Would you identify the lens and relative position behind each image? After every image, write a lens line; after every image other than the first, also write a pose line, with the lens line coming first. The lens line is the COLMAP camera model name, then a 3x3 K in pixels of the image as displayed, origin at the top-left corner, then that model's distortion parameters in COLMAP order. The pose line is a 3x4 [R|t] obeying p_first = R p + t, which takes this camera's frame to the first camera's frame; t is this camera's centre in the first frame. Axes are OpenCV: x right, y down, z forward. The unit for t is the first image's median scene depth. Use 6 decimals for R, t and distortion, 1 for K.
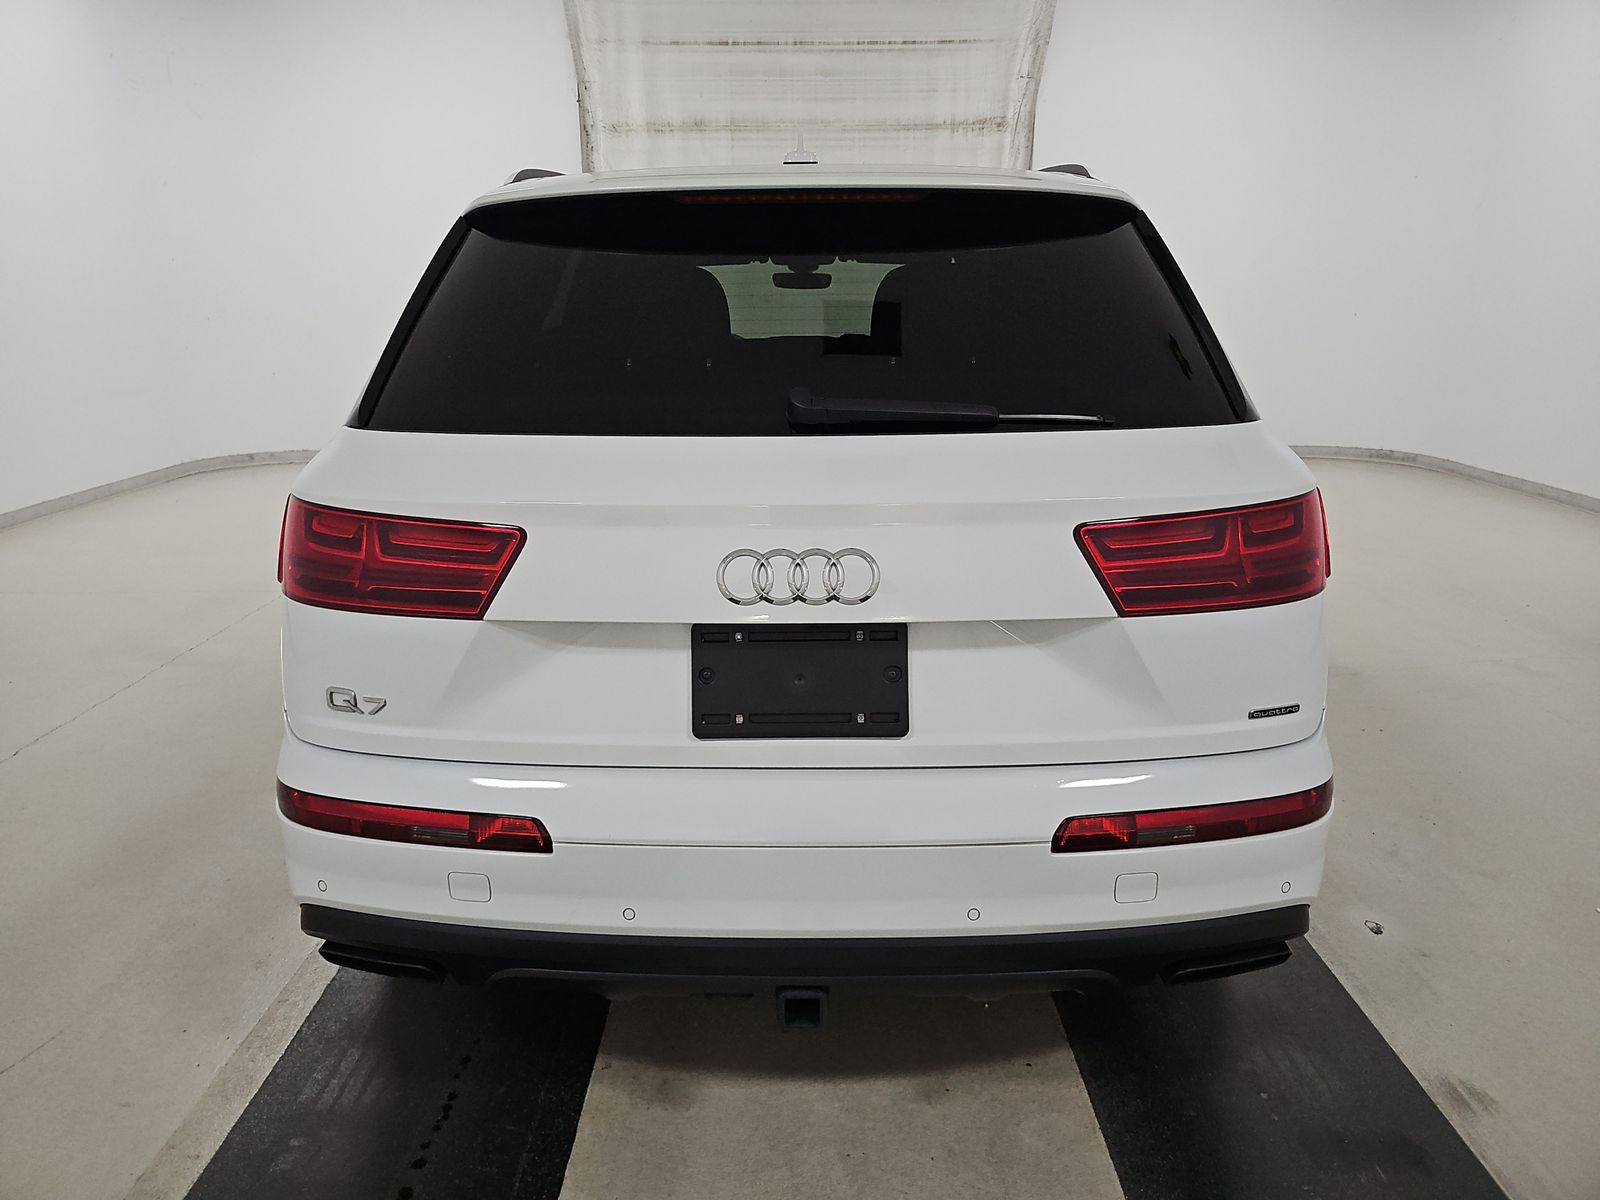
lens RADIAL K [[1066.2, 0, 798.0], [0, 1066.2, 595.0], [0, 0, 1]] dist [0.012800, -0.007860]
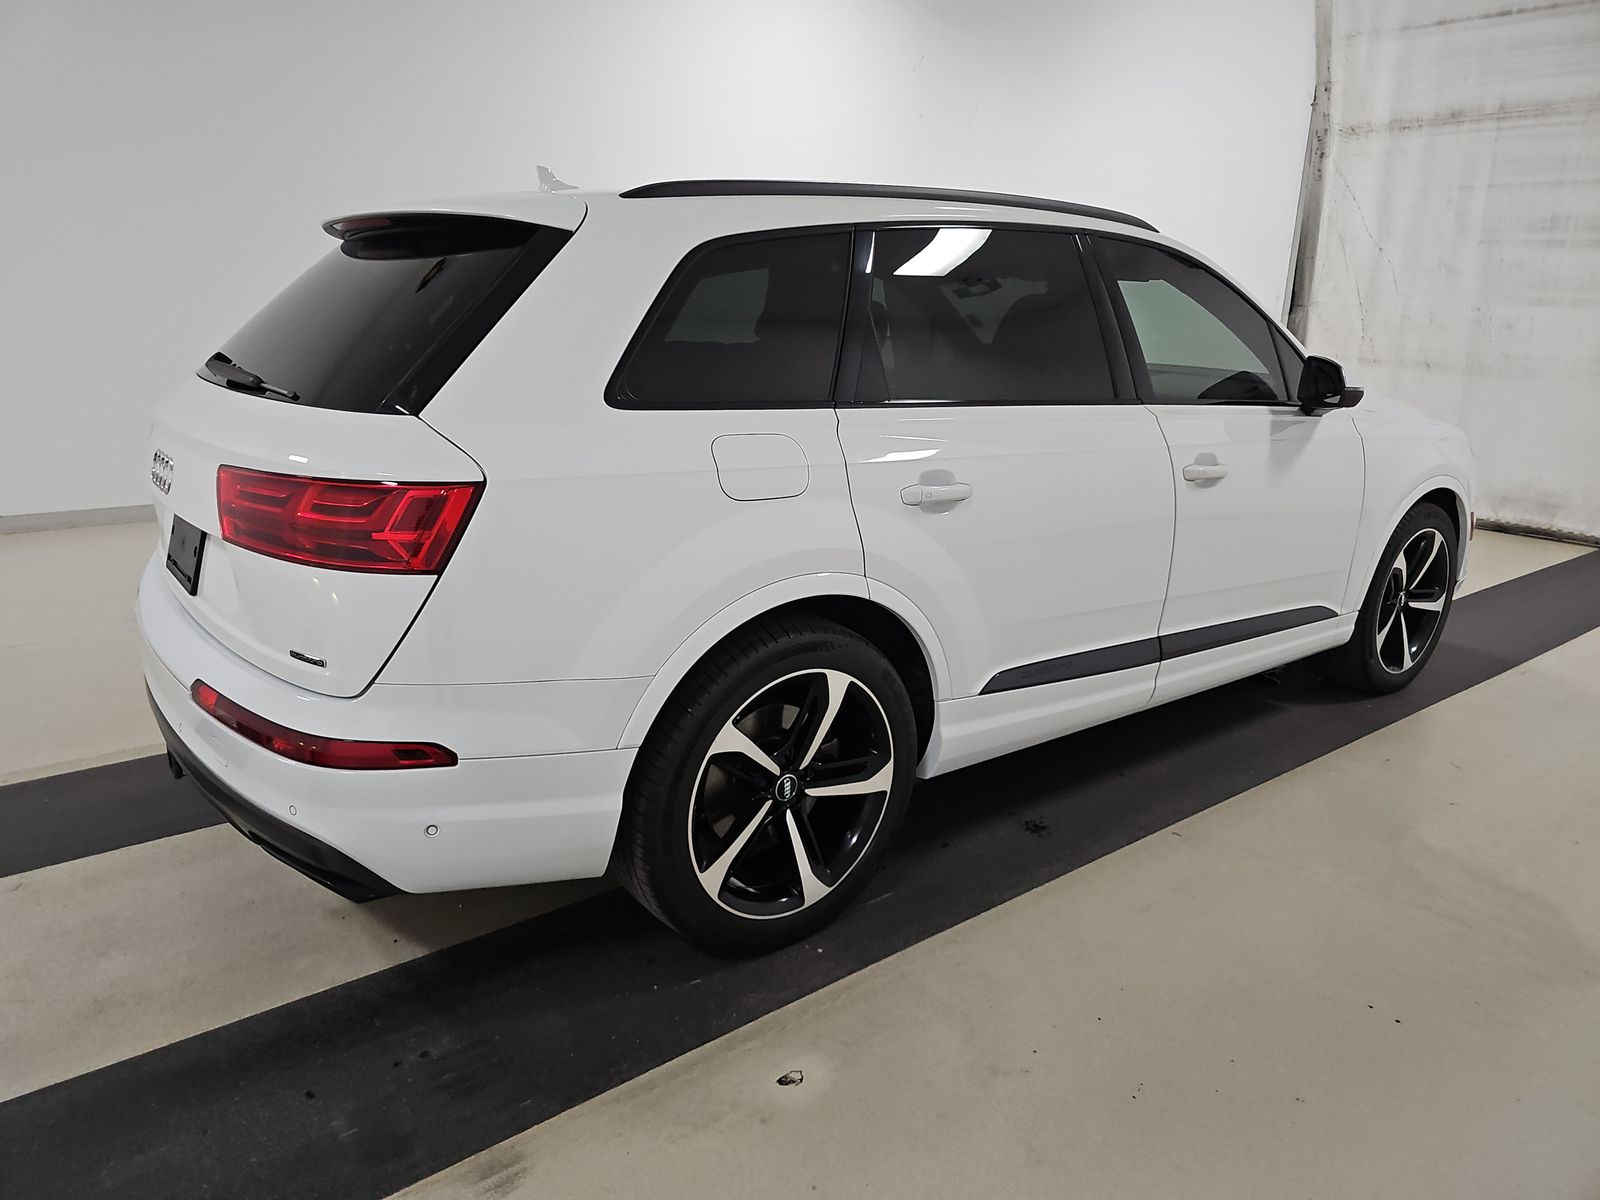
lens RADIAL K [[1066.2, 0, 798.3], [0, 1066.2, 586.2], [0, 0, 1]] dist [0.012800, -0.007860]
pose [[0.620501, 0.226385, -0.750819, 0.305640], [-0.242436, 0.965902, 0.090879, -0.037730], [0.745790, 0.125635, 0.654227, 0.118184]]
